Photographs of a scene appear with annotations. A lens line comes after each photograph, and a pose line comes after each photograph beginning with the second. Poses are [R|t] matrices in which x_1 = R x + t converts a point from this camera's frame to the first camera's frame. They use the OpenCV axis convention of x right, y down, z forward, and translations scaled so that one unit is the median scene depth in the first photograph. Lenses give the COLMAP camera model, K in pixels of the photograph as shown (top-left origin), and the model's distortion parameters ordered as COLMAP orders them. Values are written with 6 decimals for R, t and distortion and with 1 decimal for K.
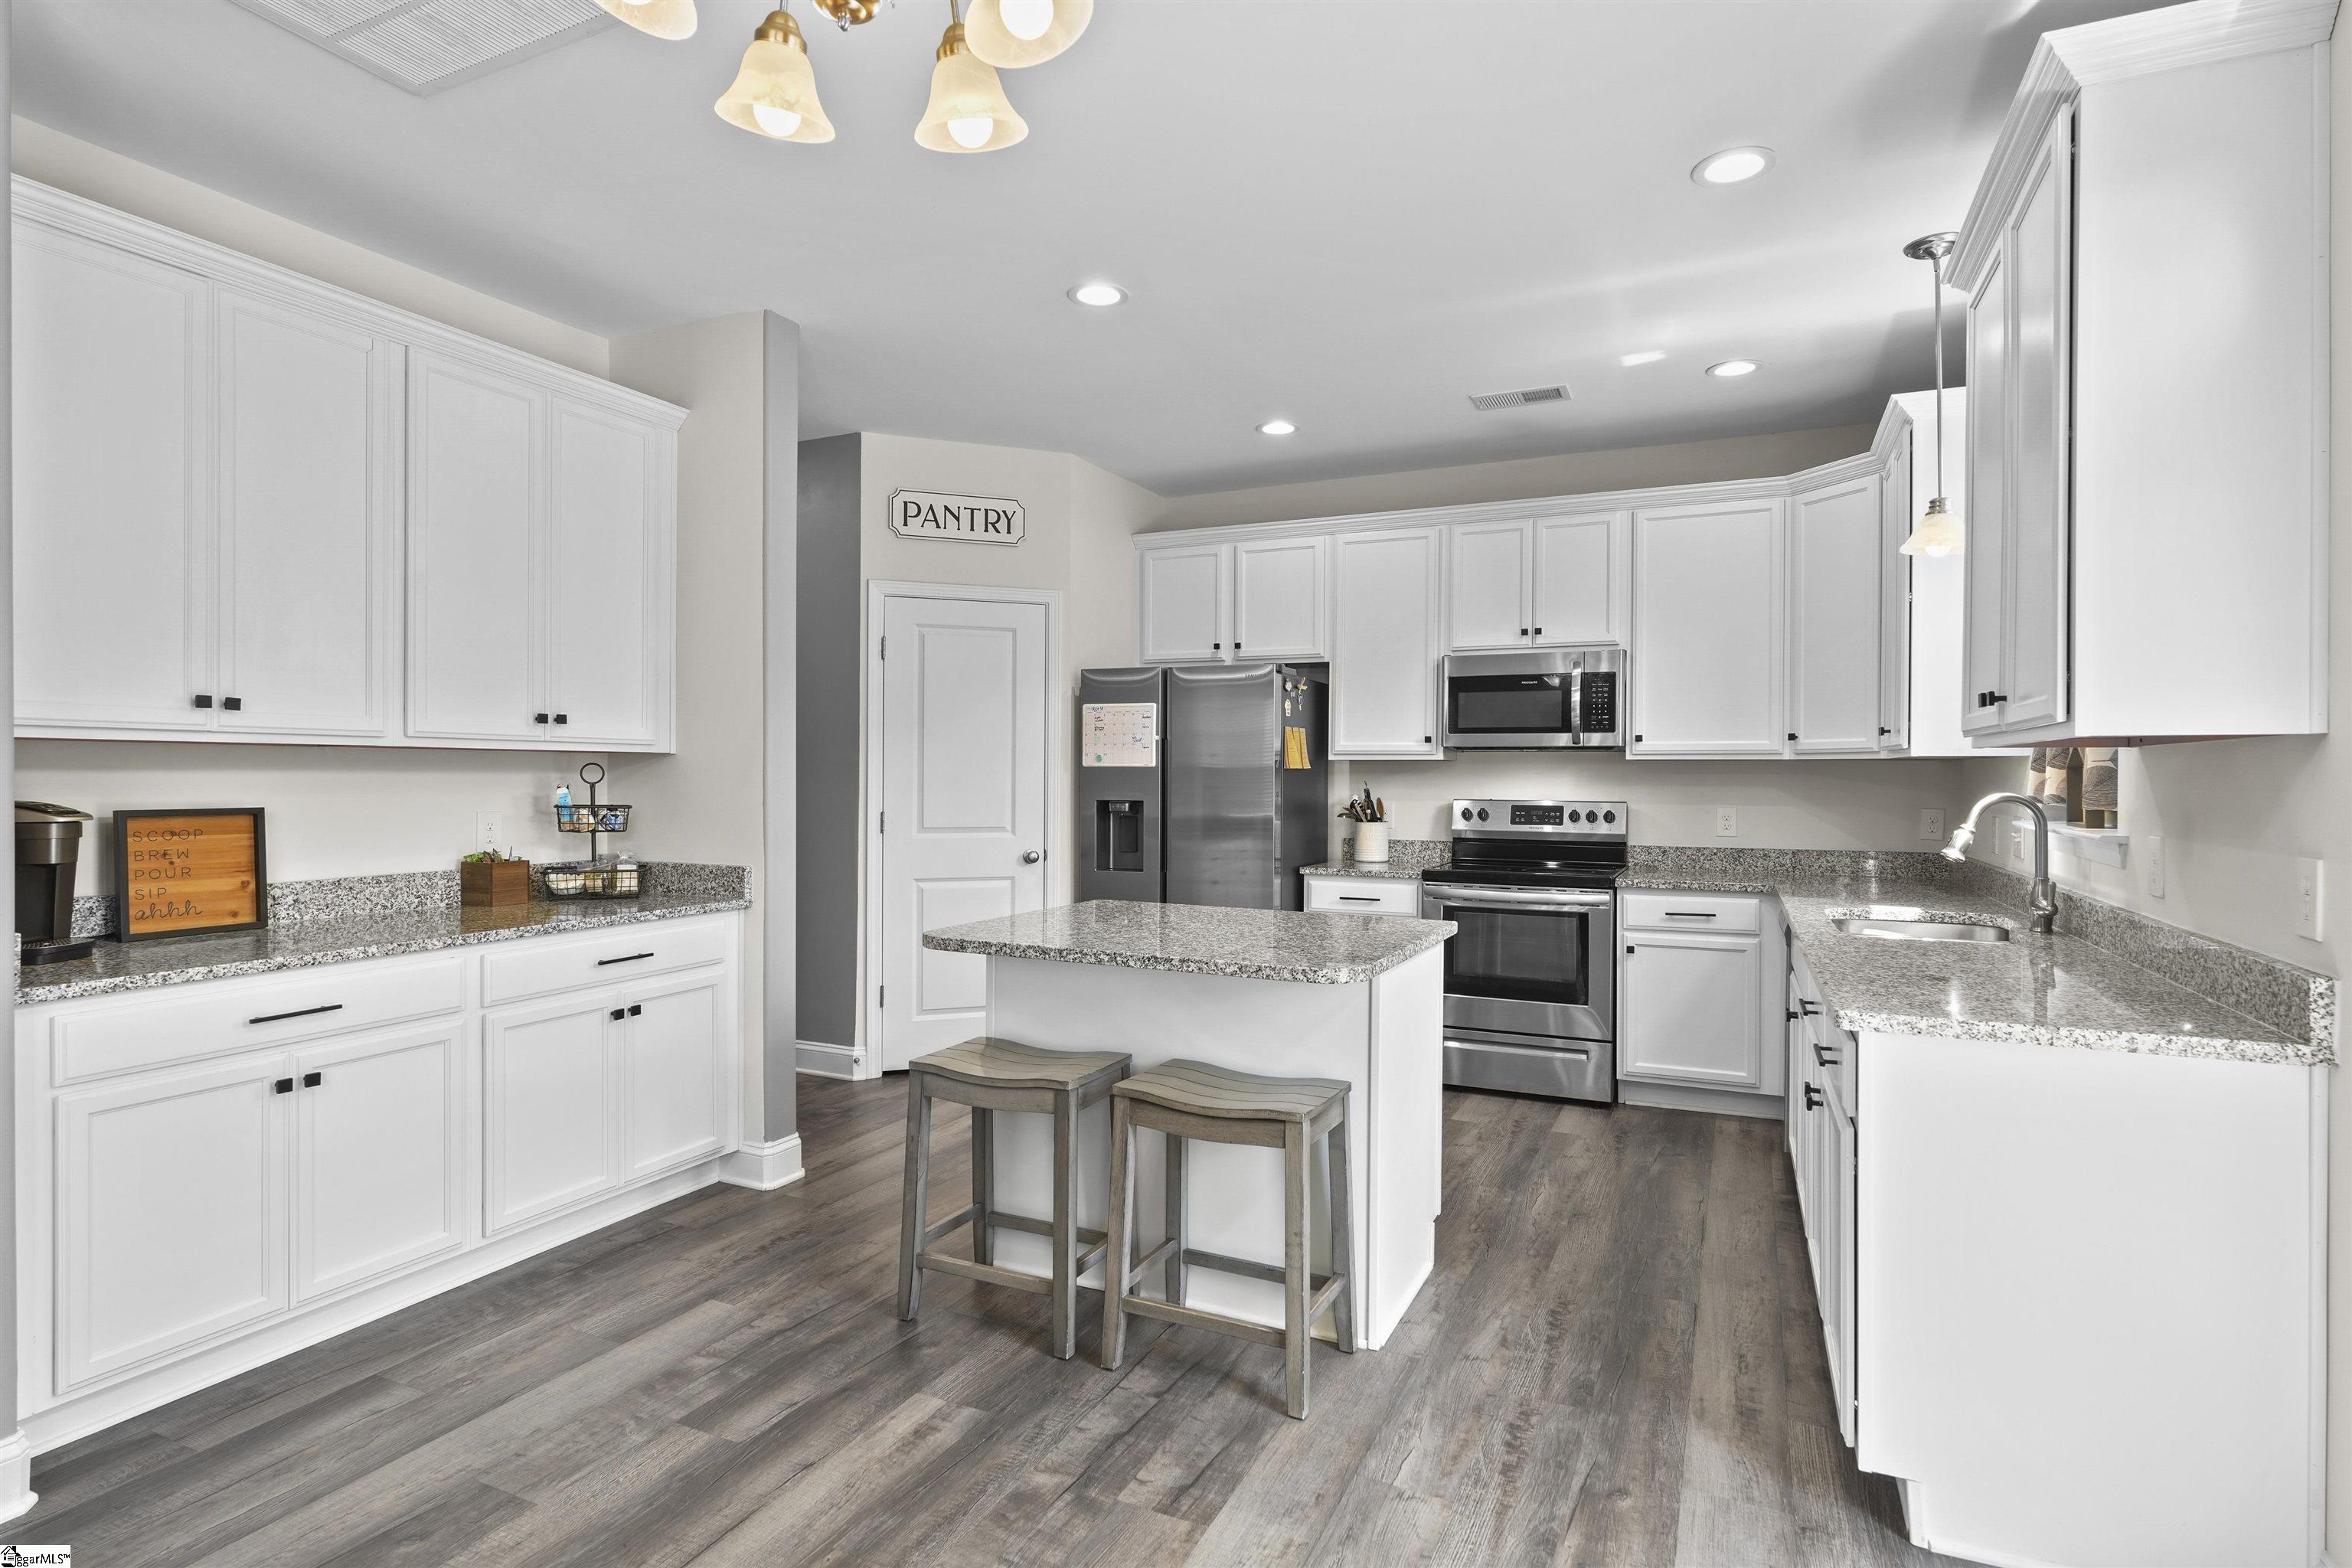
lens RADIAL K [[1200.7, 0, 1178.6], [0, 1200.7, 781.6], [0, 0, 1]] dist [-0.003818, 0.000029]
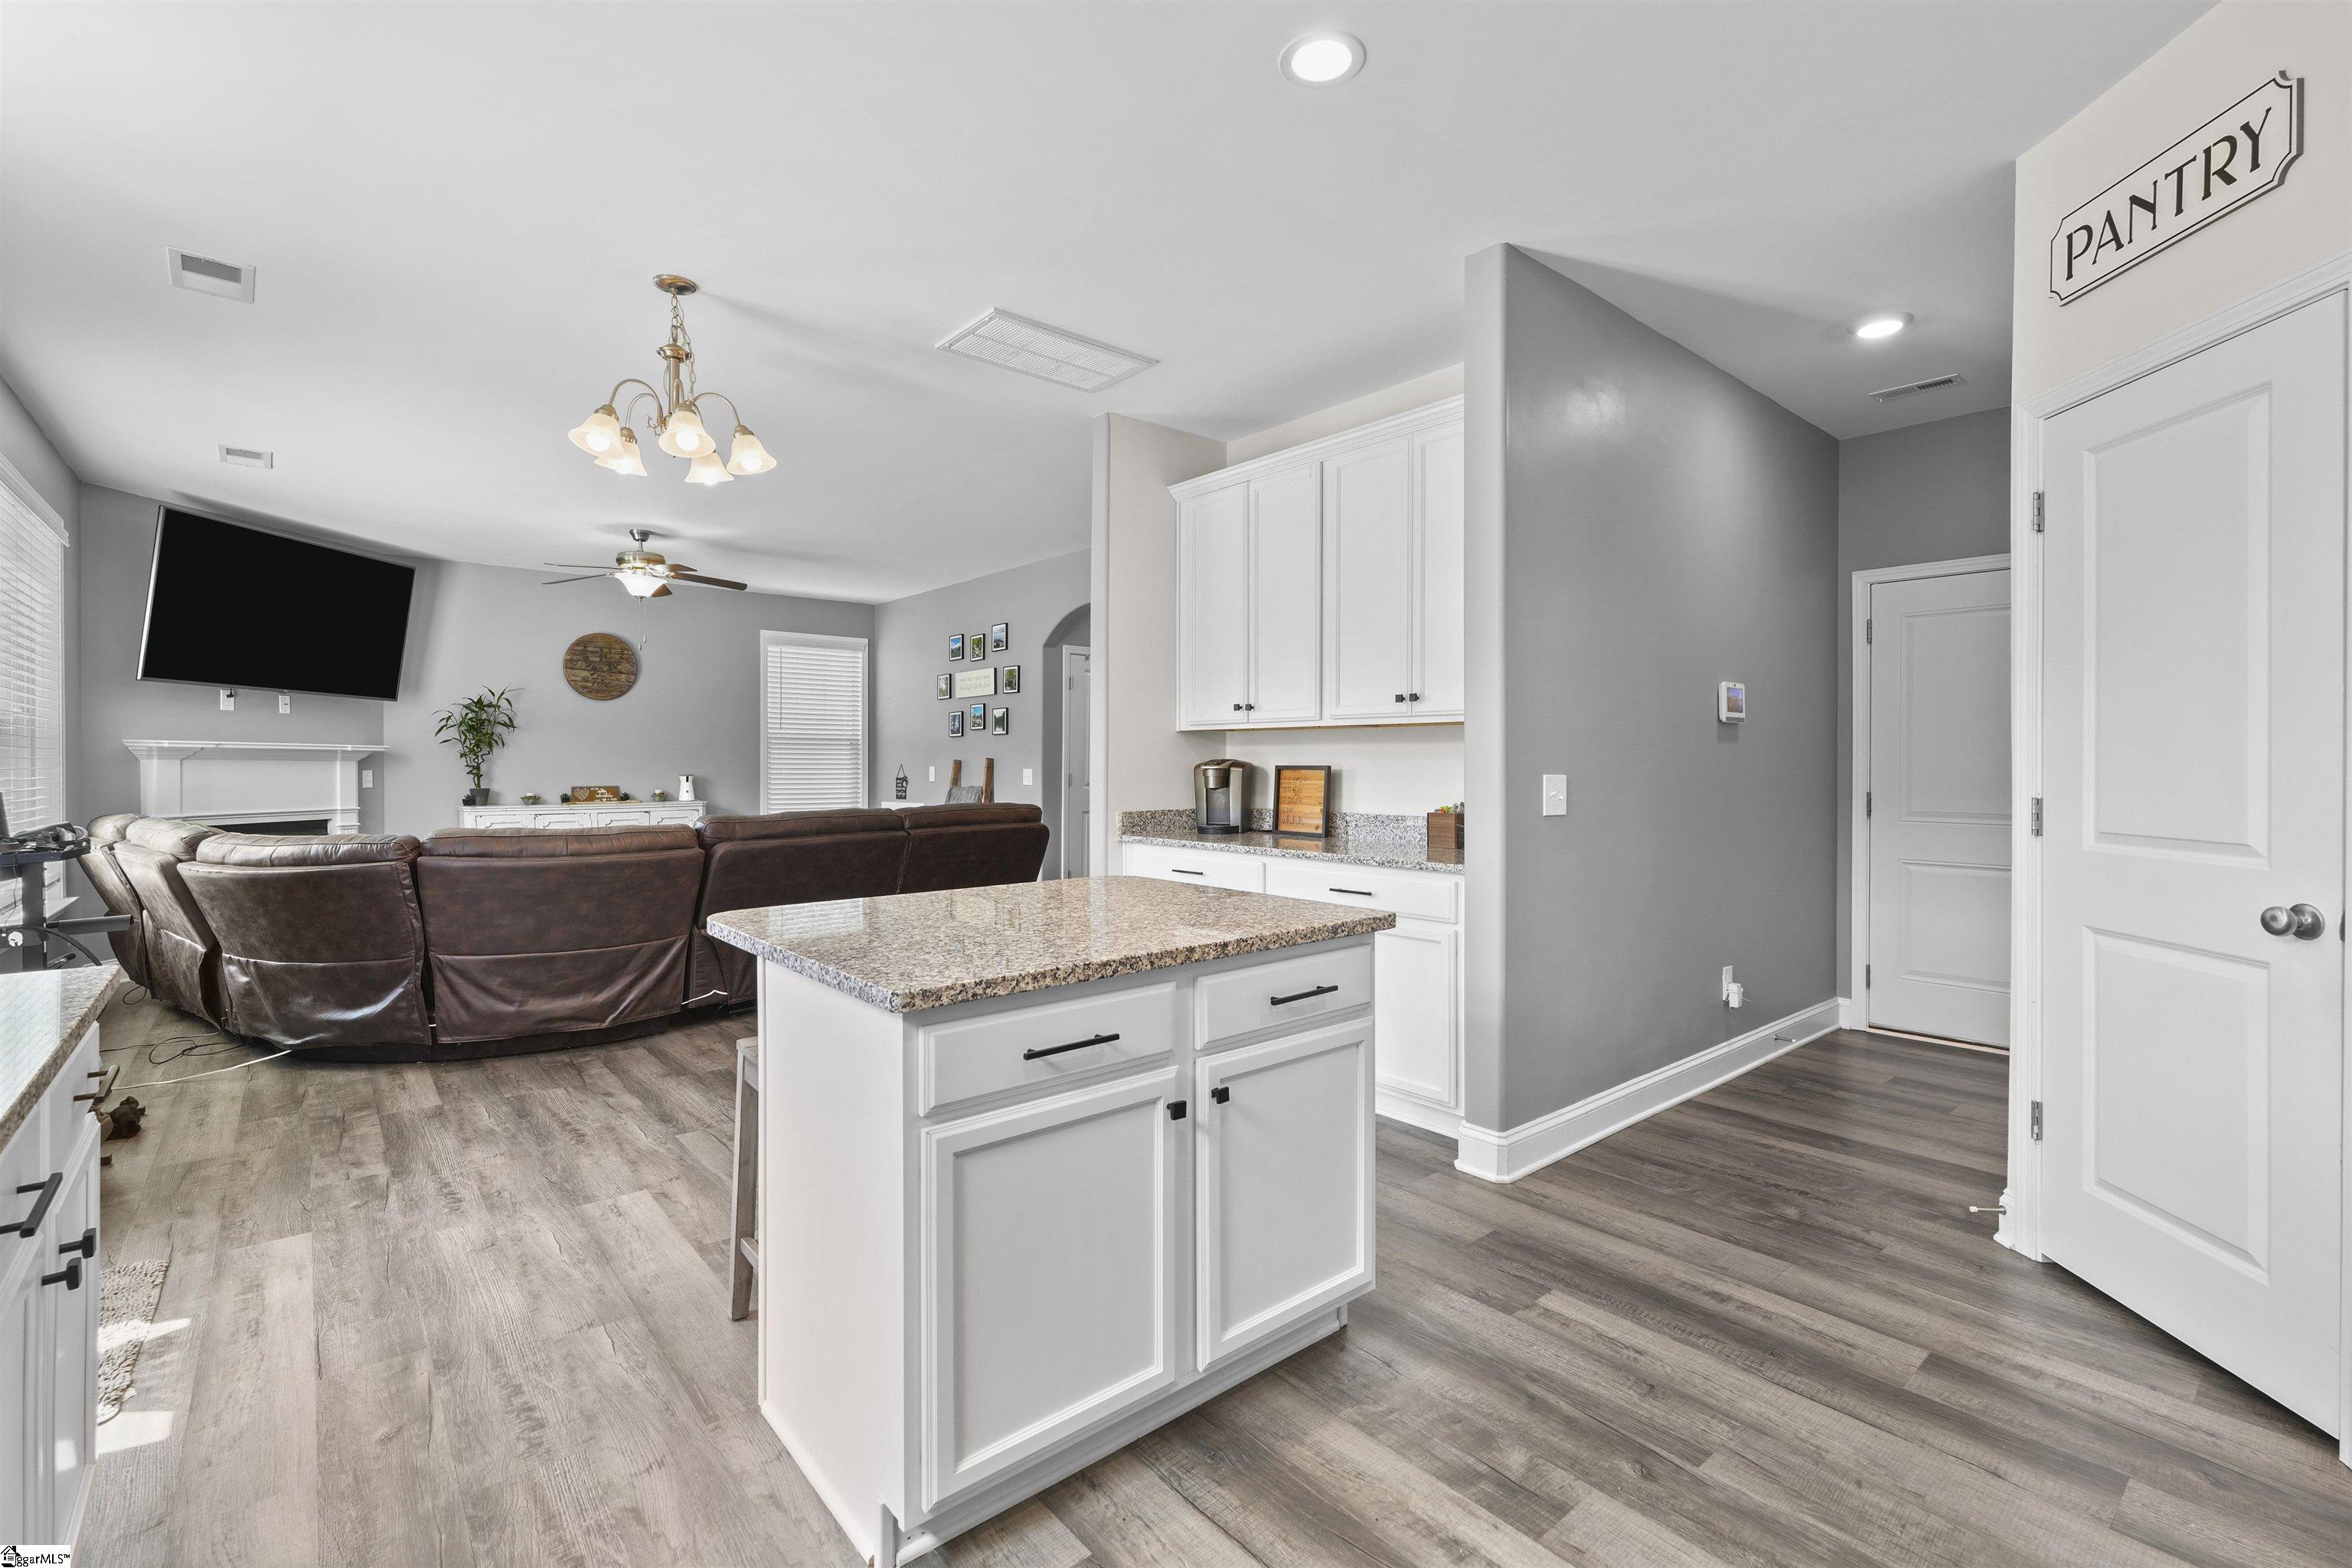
lens RADIAL K [[1032.2, 0, 1181.2], [0, 1032.2, 777.3], [0, 0, 1]] dist [-0.002869, -0.000204]
pose [[-0.411390, 0.010055, -0.911404, 0.419163], [-0.007267, 0.999871, 0.014311, 0.012426], [0.911430, 0.012511, -0.411264, 0.935562]]
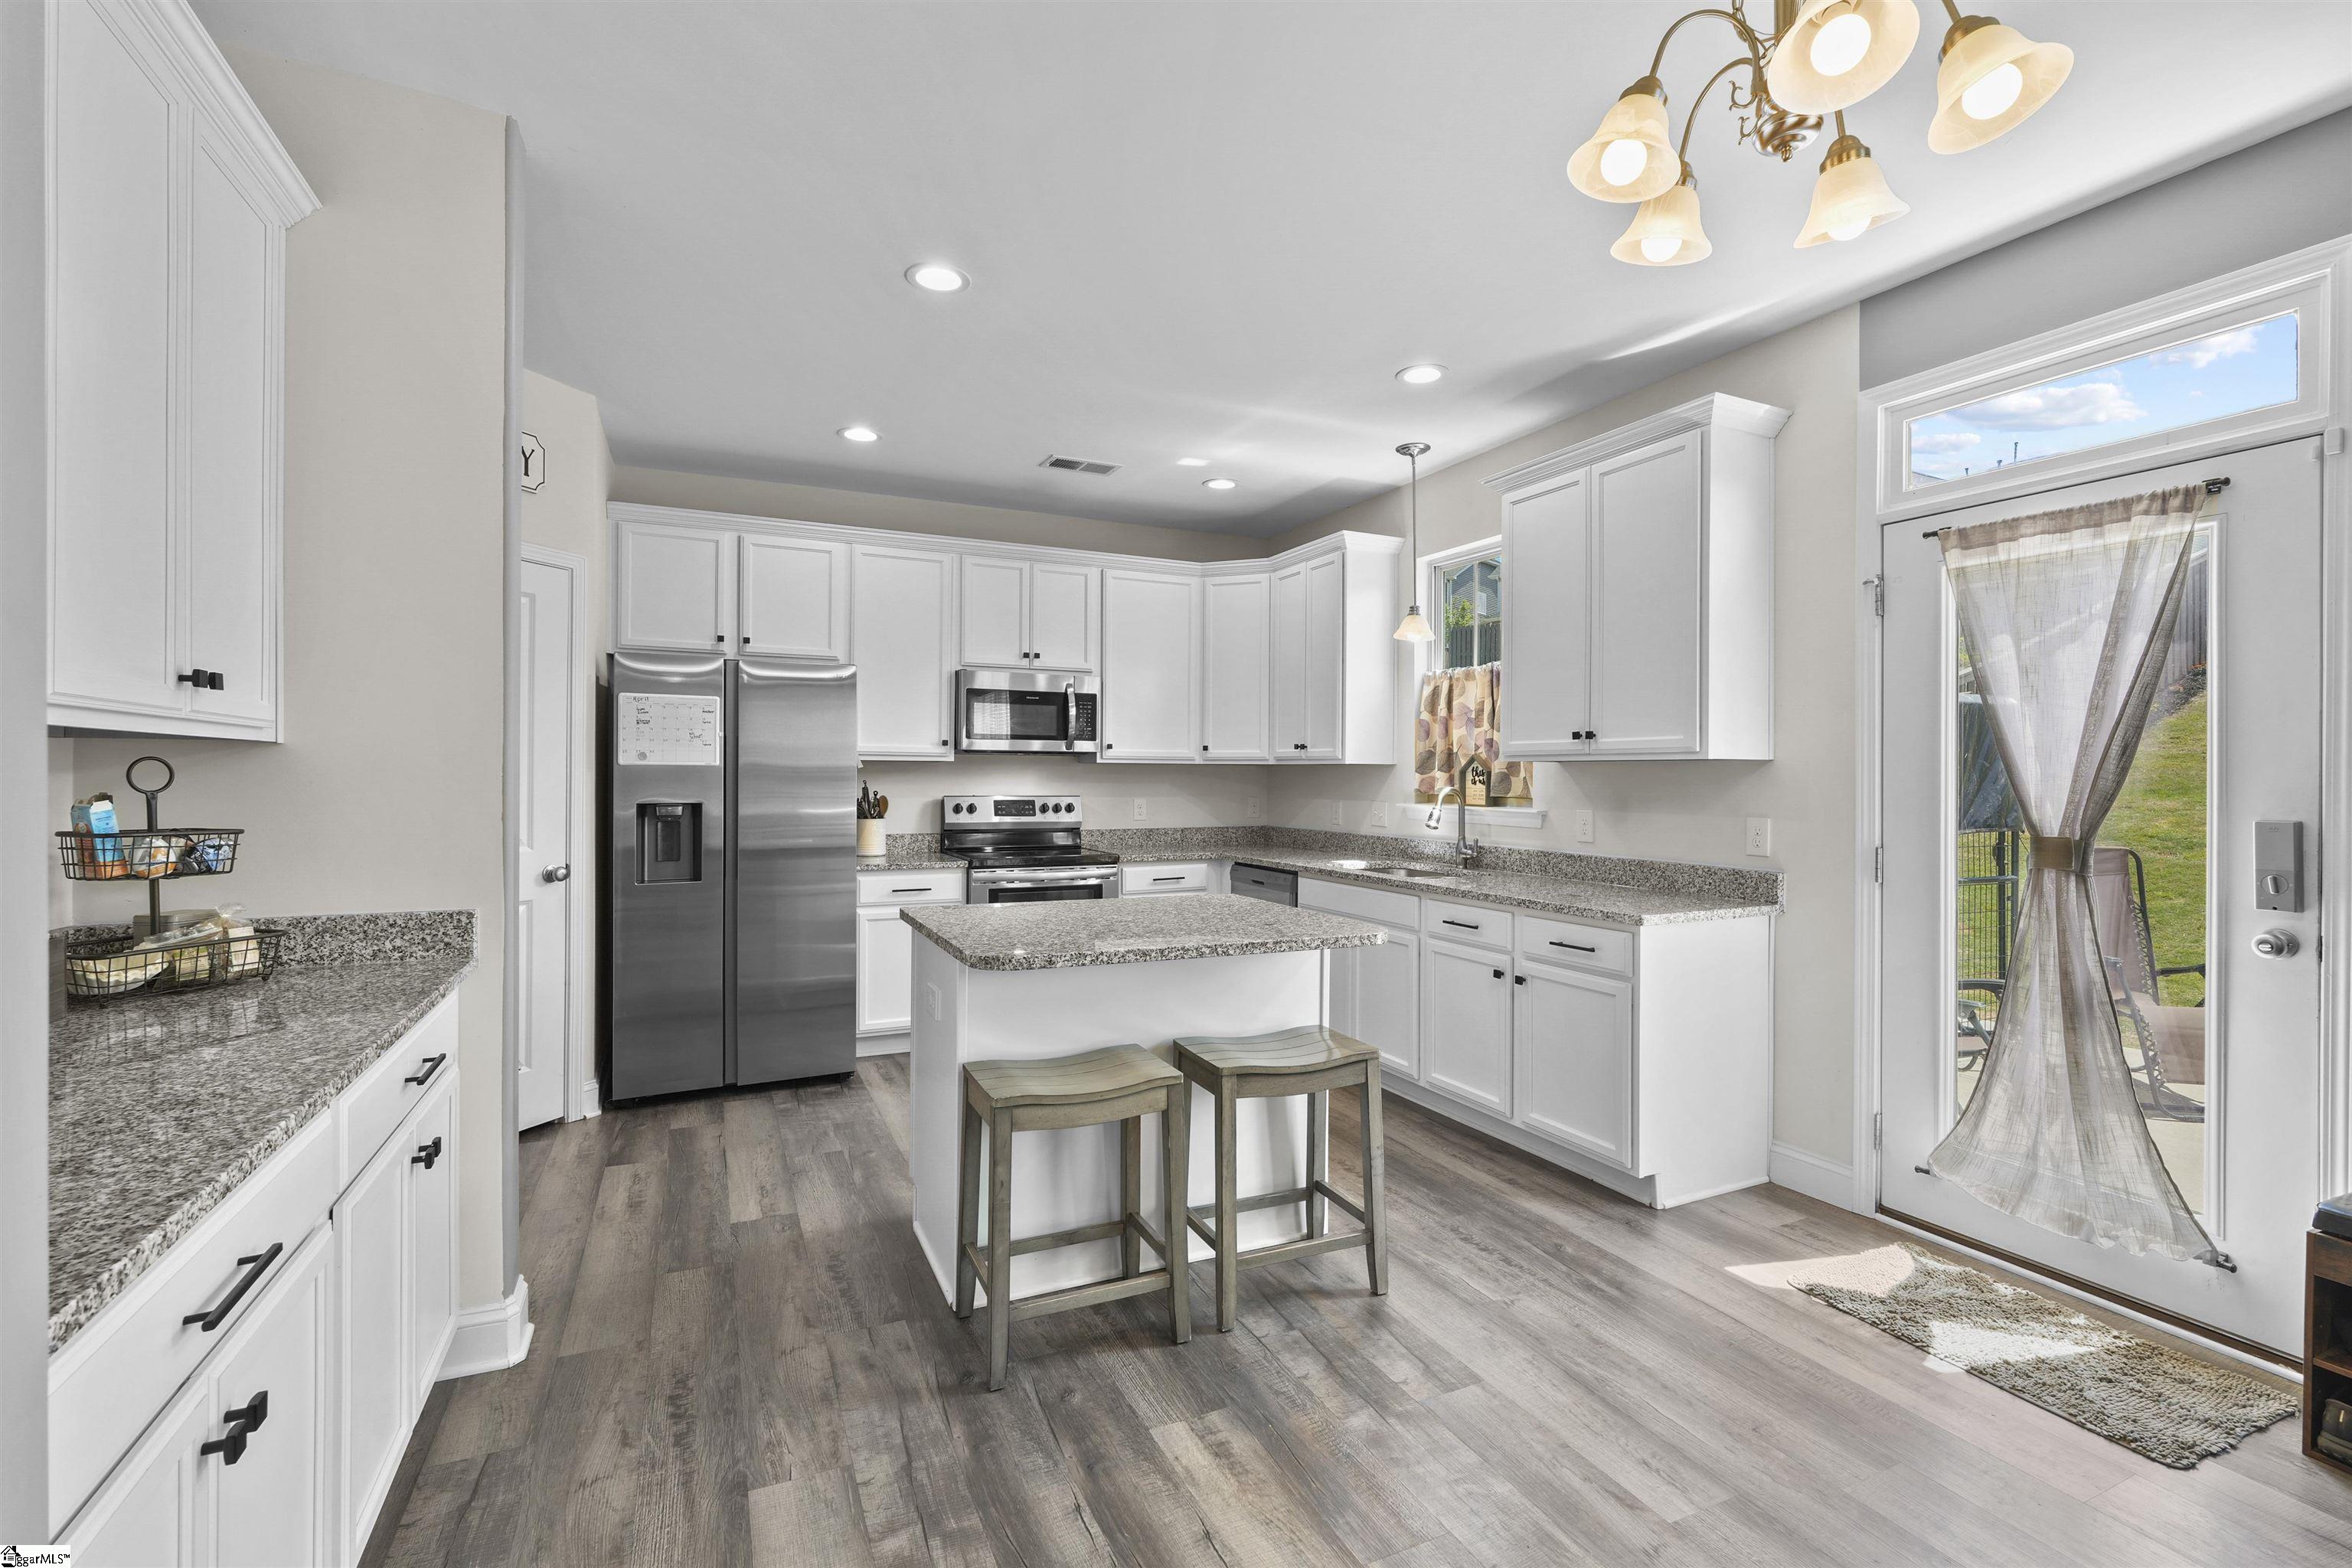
lens RADIAL K [[1032.2, 0, 1181.2], [0, 1032.2, 777.3], [0, 0, 1]] dist [-0.002869, -0.000204]
pose [[0.637766, -0.002295, 0.770227, -0.459770], [0.001645, 0.999997, 0.001618, -0.005050], [-0.770229, 0.000236, 0.637768, 0.254495]]
